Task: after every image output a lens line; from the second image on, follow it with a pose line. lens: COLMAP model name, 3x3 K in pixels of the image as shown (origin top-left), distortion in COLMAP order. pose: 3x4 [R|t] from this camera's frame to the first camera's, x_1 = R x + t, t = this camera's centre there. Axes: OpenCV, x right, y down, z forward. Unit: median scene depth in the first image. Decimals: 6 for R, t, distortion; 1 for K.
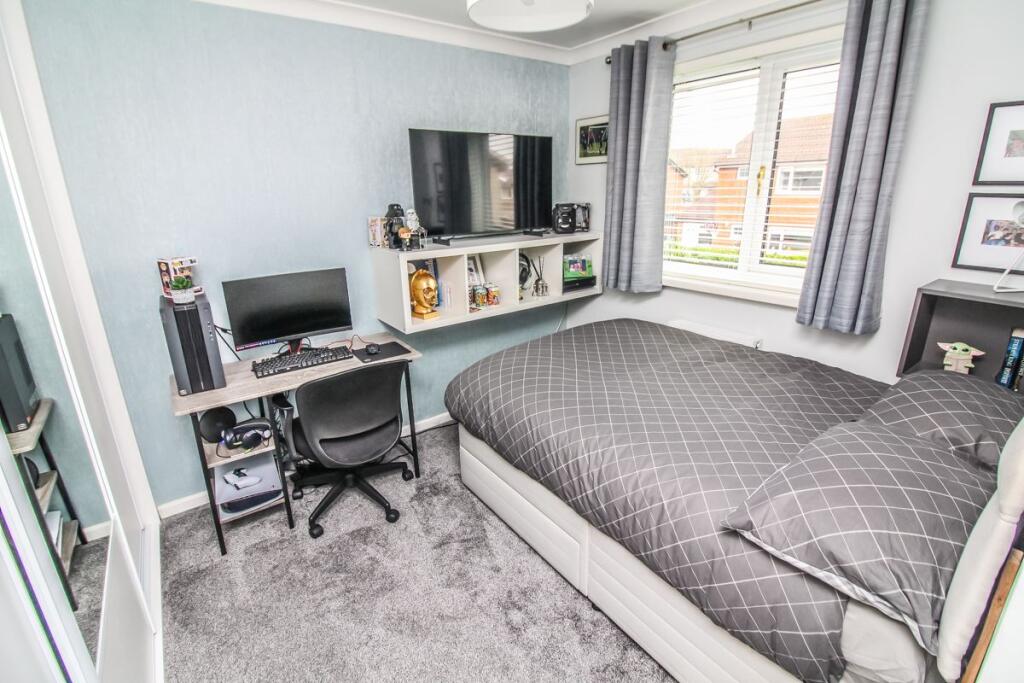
lens RADIAL K [[473.5, 0, 508.8], [0, 473.5, 330.4], [0, 0, 1]] dist [-0.001956, -0.012887]
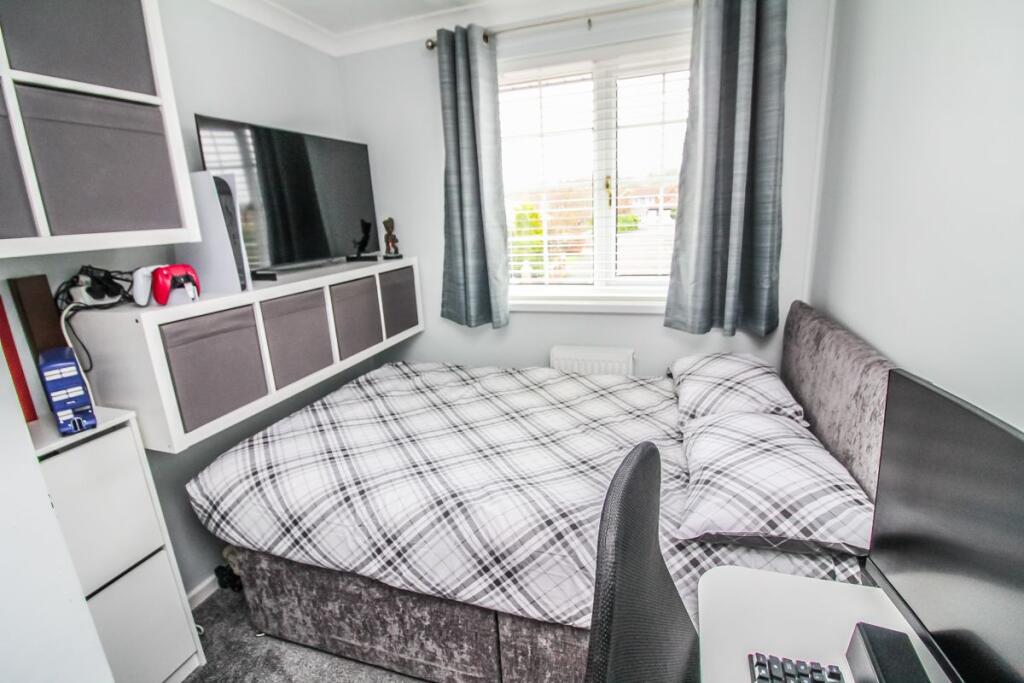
lens RADIAL K [[473.5, 0, 508.8], [0, 473.5, 330.4], [0, 0, 1]] dist [-0.001956, -0.012887]
pose [[0.824415, -0.171300, 0.539441, -0.191969], [0.193529, 0.980968, 0.015741, -0.087655], [-0.531871, 0.091421, 0.841876, 0.306196]]
